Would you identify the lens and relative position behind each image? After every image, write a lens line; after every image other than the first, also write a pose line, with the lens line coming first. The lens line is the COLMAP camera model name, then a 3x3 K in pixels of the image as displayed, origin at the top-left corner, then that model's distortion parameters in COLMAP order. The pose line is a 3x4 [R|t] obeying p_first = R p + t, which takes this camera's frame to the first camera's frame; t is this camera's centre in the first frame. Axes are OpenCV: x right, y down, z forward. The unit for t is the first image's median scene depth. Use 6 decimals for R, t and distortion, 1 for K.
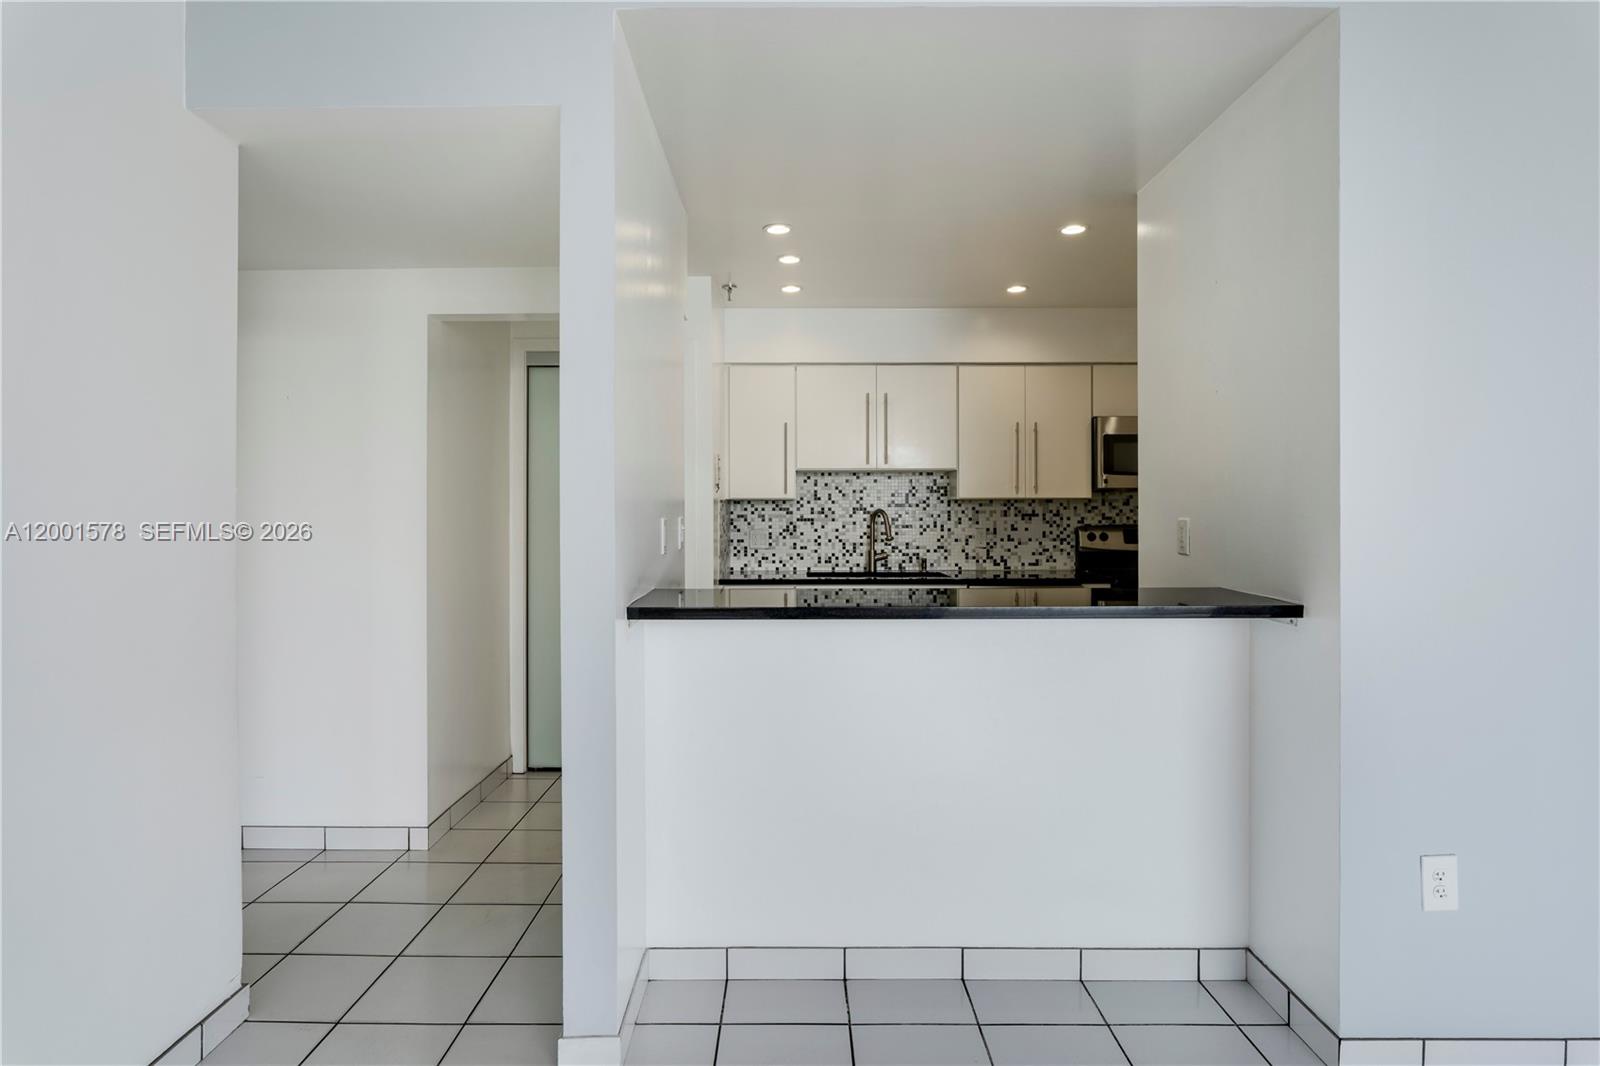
lens RADIAL K [[833.3, 0, 795.2], [0, 833.3, 522.0], [0, 0, 1]] dist [-0.036973, 0.000342]
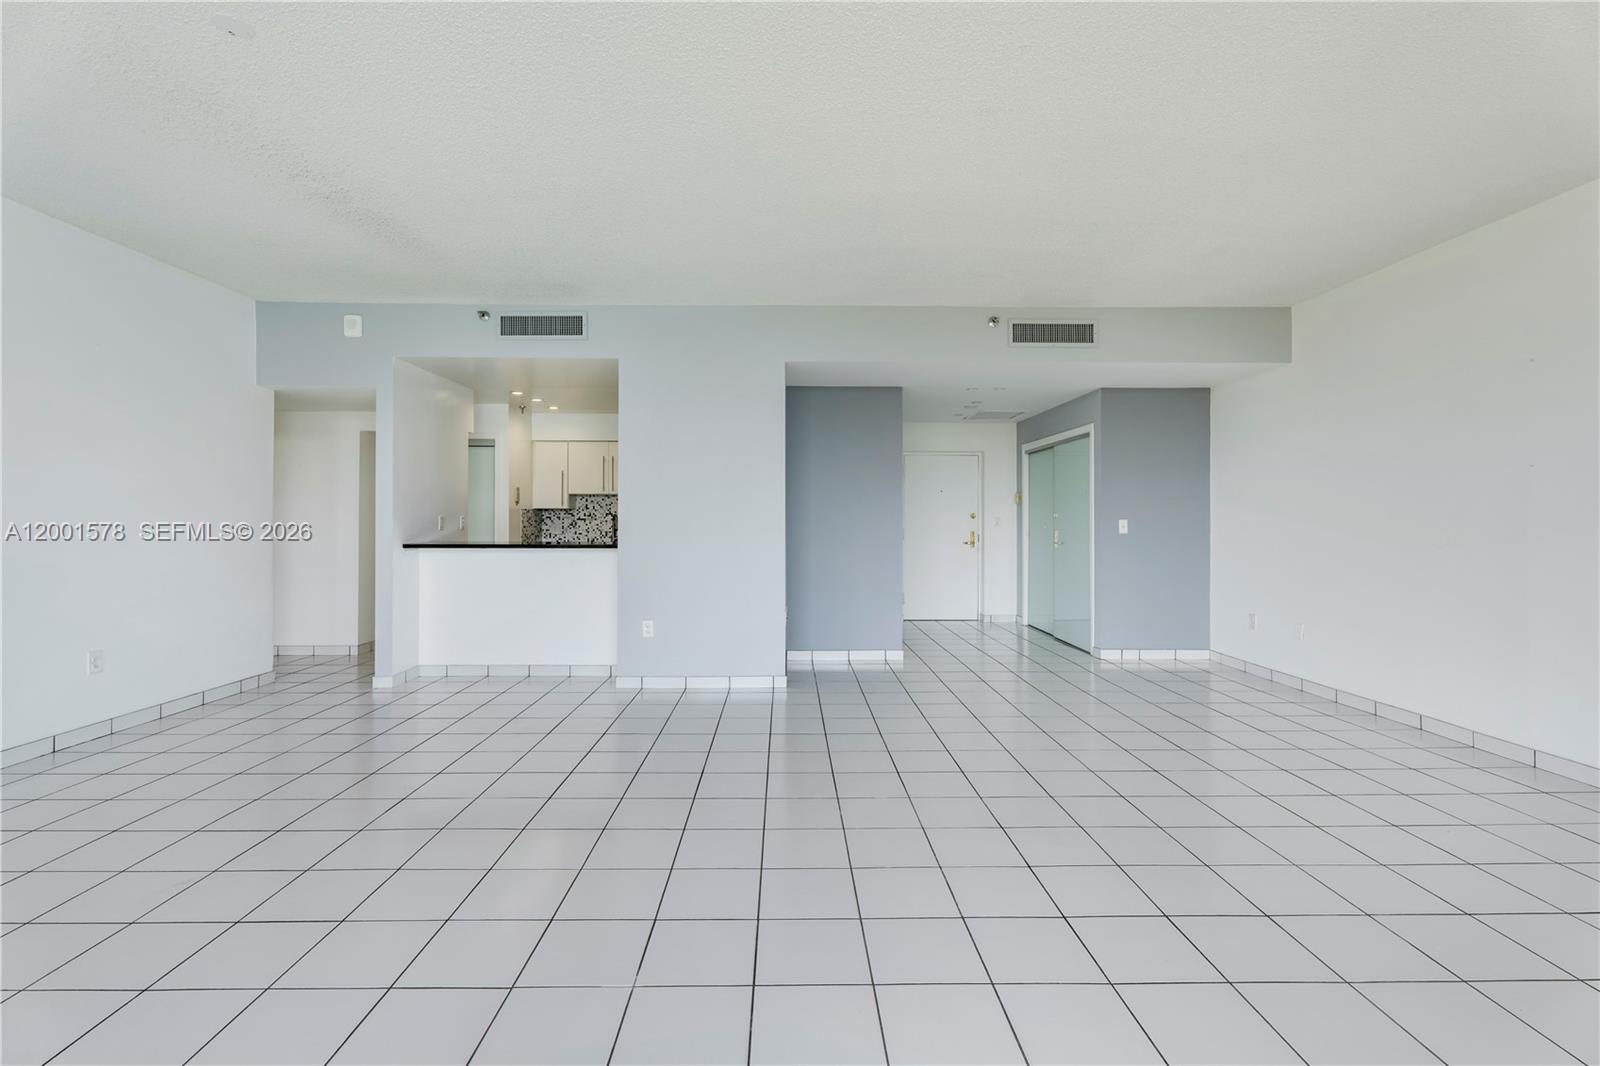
lens RADIAL K [[716.2, 0, 796.2], [0, 716.2, 519.0], [0, 0, 1]] dist [0.002279, 0.001736]
pose [[0.999488, 0.004373, 0.031700, 0.458775], [-0.004044, 0.999937, -0.010427, 0.011612], [-0.031743, 0.010294, 0.999443, -0.672908]]
